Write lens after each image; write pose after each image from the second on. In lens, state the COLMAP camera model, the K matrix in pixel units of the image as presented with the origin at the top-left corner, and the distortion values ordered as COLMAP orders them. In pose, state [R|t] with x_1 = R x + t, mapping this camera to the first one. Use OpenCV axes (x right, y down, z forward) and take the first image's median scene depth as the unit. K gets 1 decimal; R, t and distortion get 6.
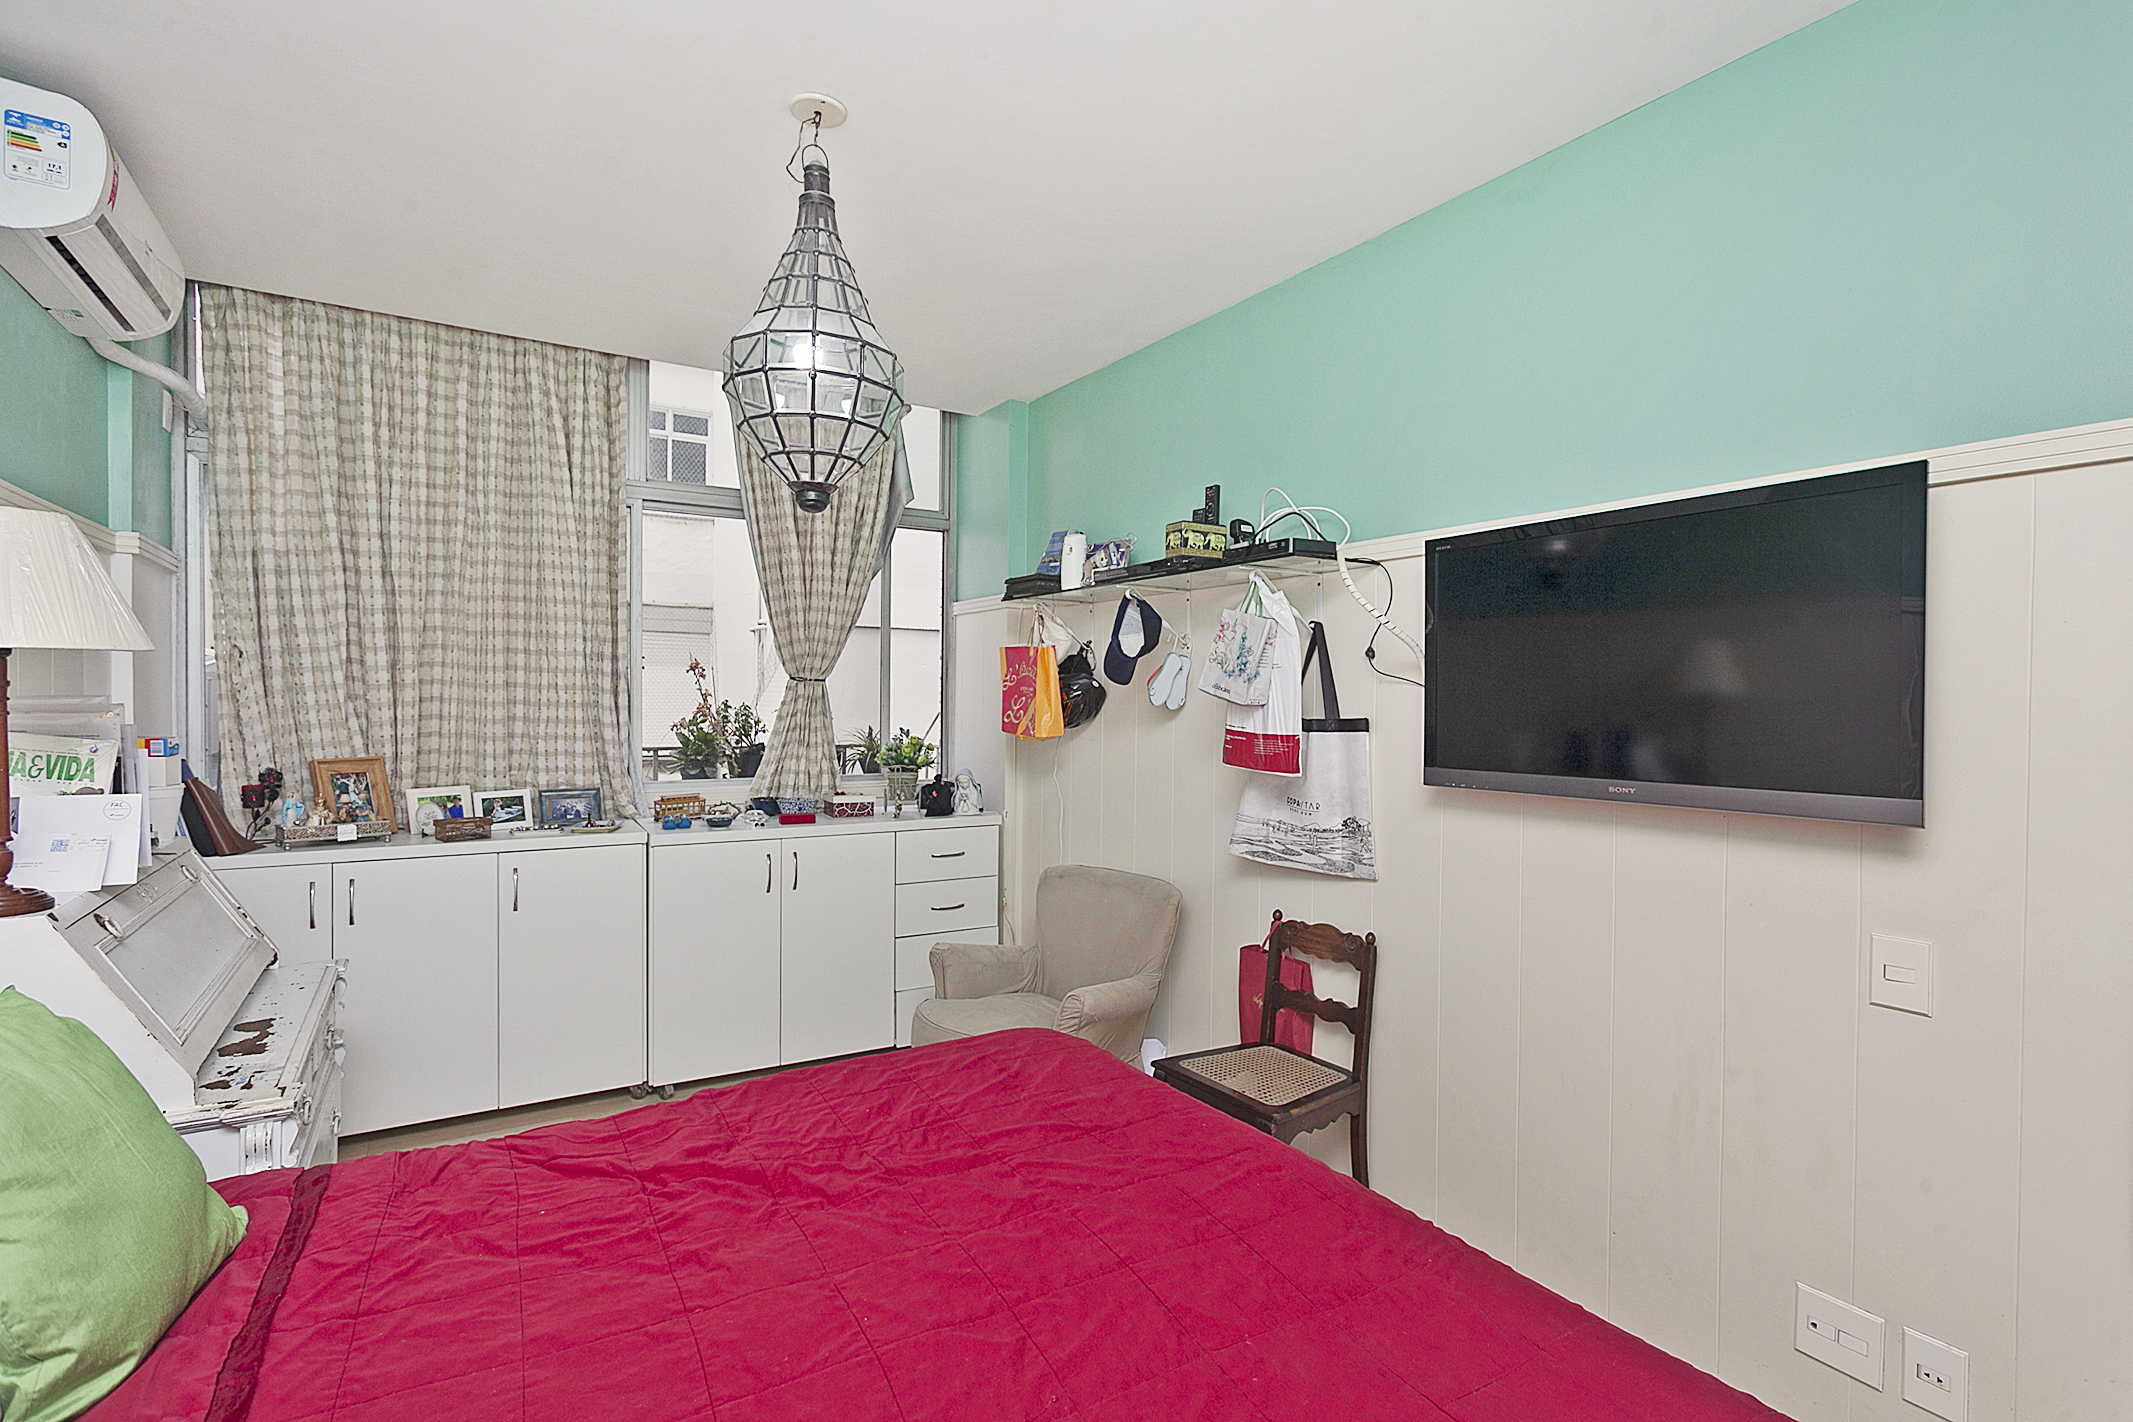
lens RADIAL K [[1002.3, 0, 1066.7], [0, 1002.3, 721.3], [0, 0, 1]] dist [-0.002327, -0.001274]
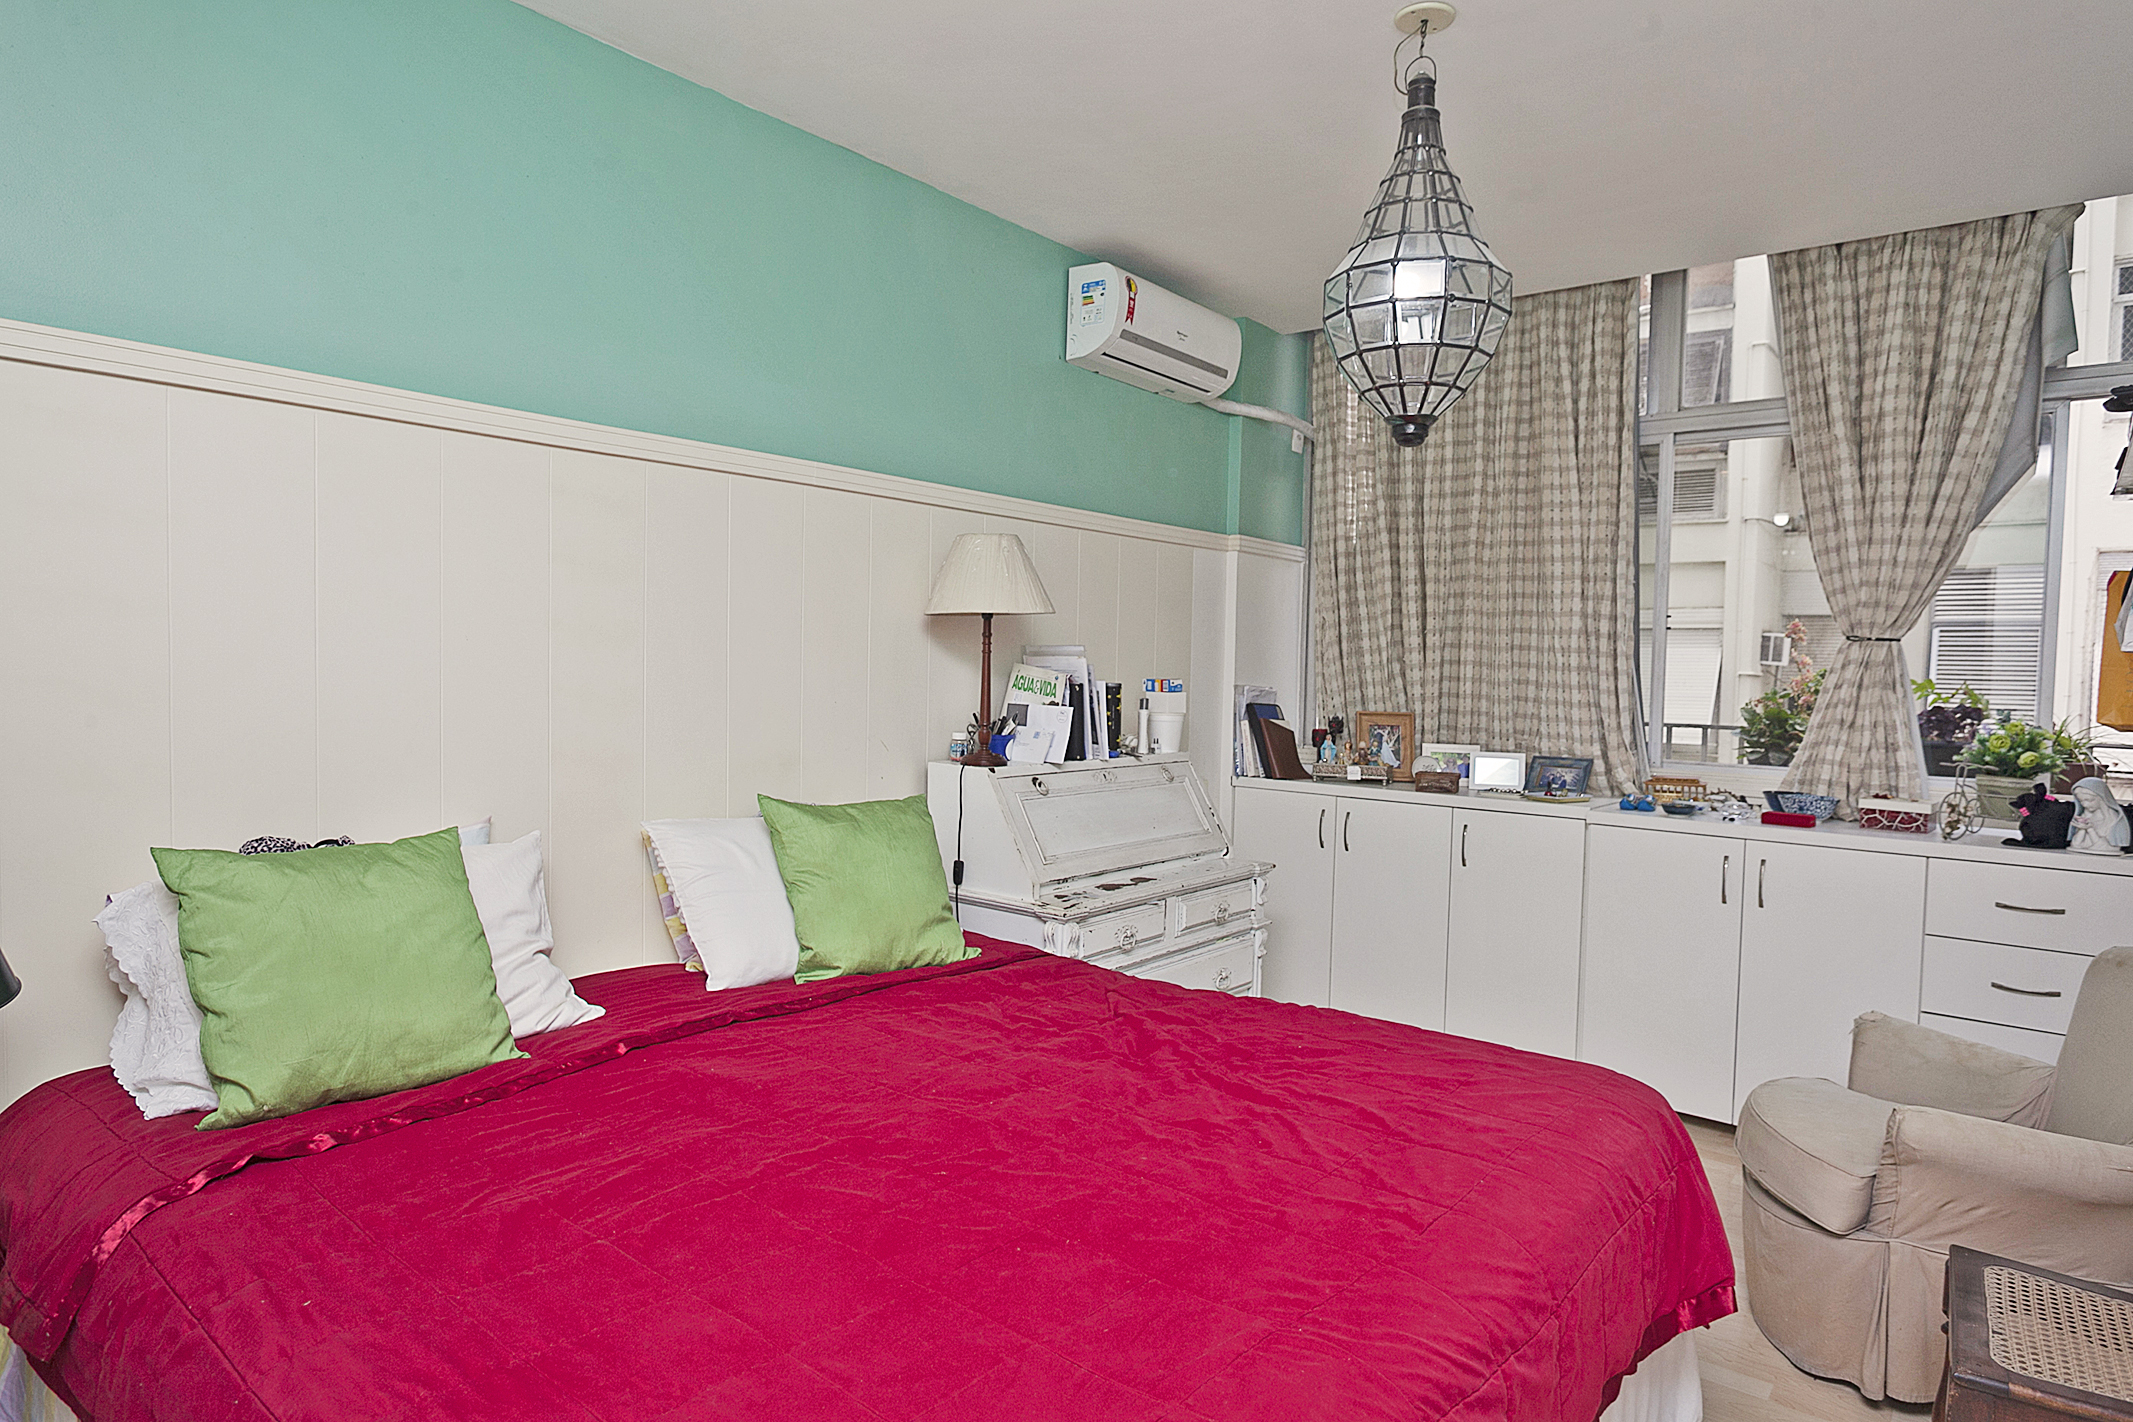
lens RADIAL K [[1183.3, 0, 1060.4], [0, 1183.3, 700.9], [0, 0, 1]] dist [-0.002285, 0.000072]
pose [[0.343995, 0.029838, -0.938497, 0.428782], [-0.043279, 0.998937, 0.015897, 0.018963], [0.937974, 0.035149, 0.344920, 0.188306]]
